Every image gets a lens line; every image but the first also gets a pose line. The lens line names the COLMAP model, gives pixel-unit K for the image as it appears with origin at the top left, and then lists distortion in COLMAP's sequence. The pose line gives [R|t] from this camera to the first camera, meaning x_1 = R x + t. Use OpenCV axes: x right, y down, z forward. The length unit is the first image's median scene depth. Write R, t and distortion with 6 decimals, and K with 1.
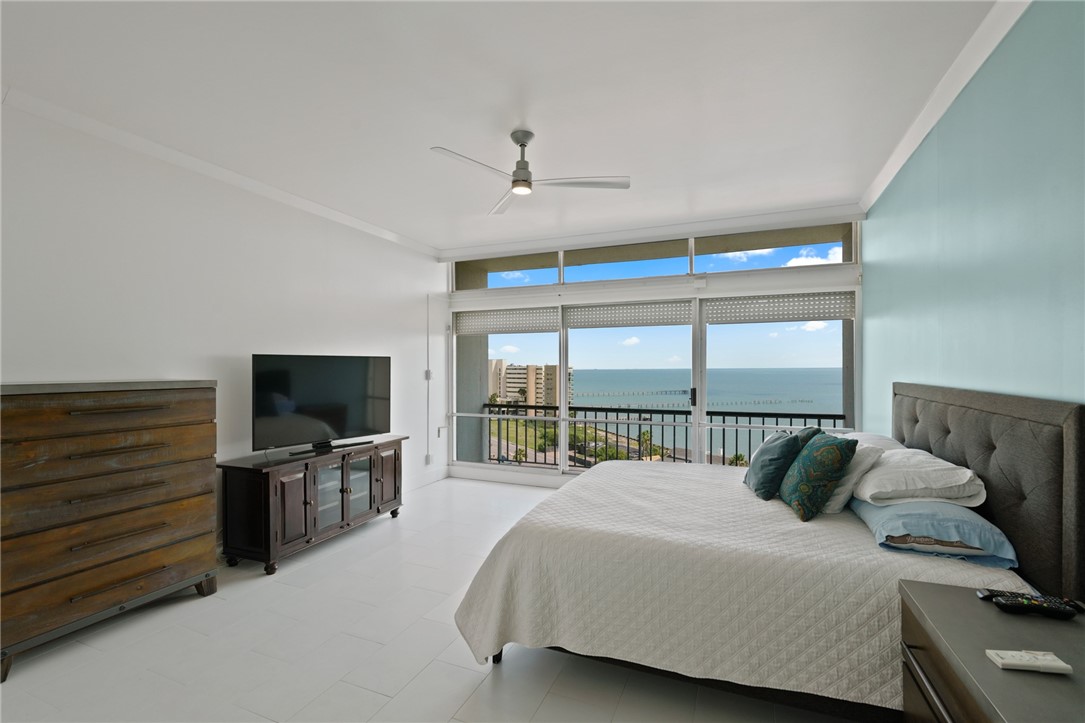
lens RADIAL K [[488.4, 0, 542.3], [0, 488.4, 368.9], [0, 0, 1]] dist [-0.015124, 0.006390]
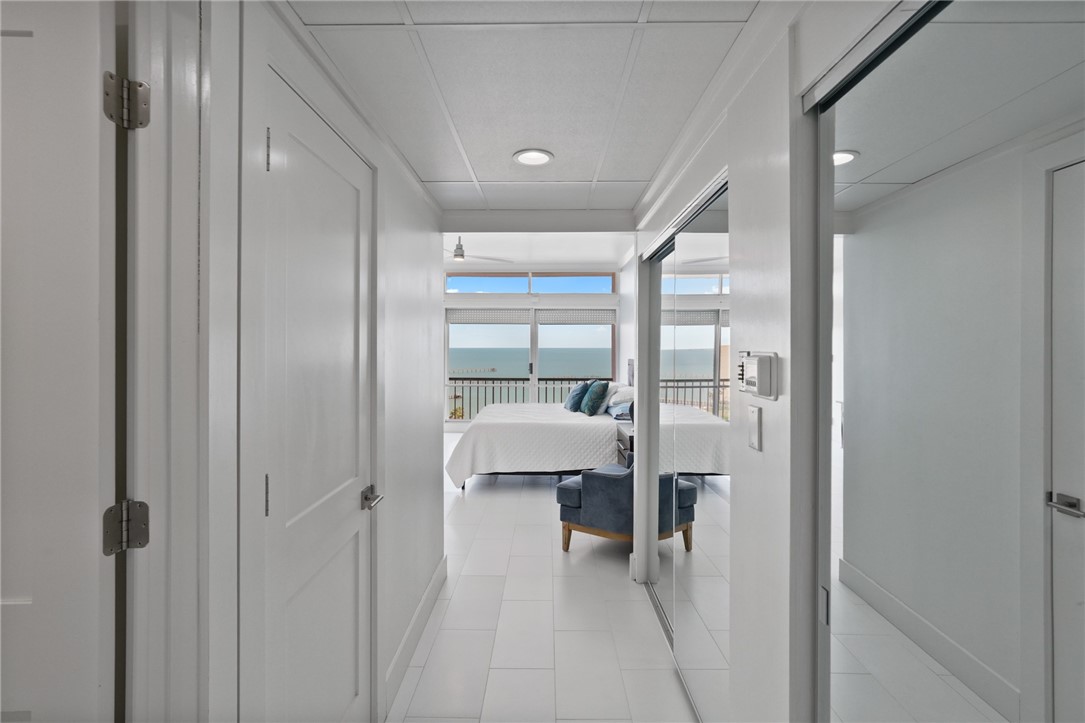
lens RADIAL K [[488.4, 0, 538.2], [0, 488.4, 344.6], [0, 0, 1]] dist [-0.015124, 0.006390]
pose [[0.929364, 0.006442, 0.369108, -0.299345], [-0.003889, 0.999963, -0.007660, -0.012505], [-0.369144, 0.005683, 0.929355, -0.583265]]
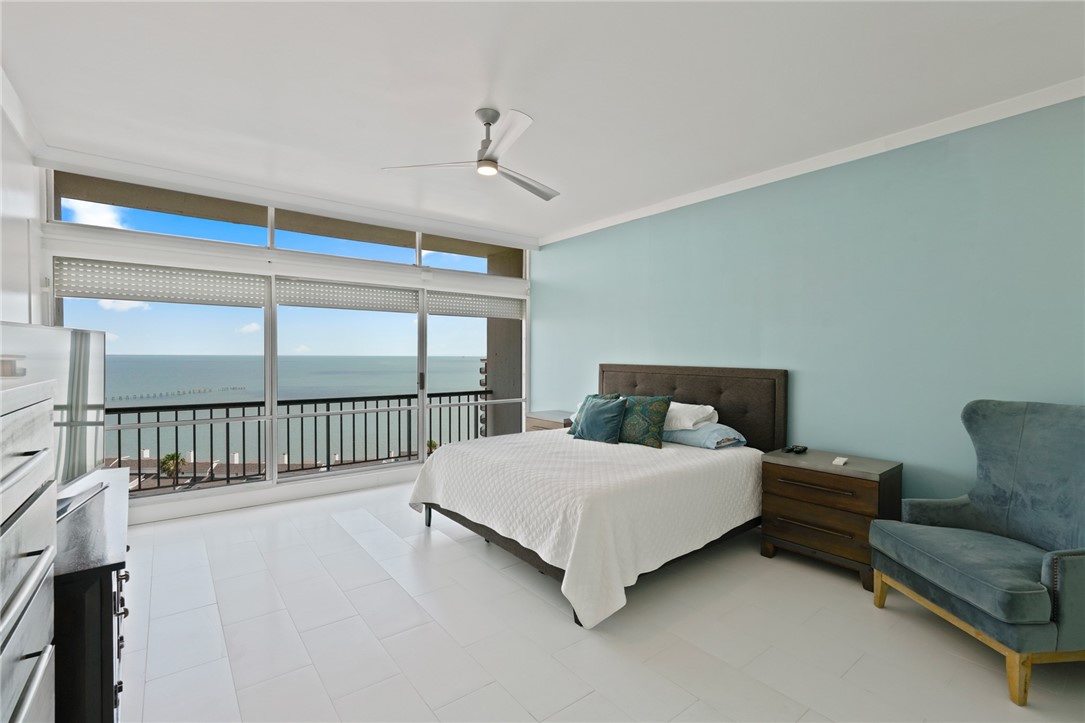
lens RADIAL K [[488.4, 0, 539.8], [0, 488.4, 358.3], [0, 0, 1]] dist [-0.015124, 0.006390]
pose [[0.489573, -0.002027, 0.871960, -0.548203], [-0.001691, 0.999993, 0.003274, 0.003769], [-0.871961, -0.003077, 0.489566, 0.278140]]
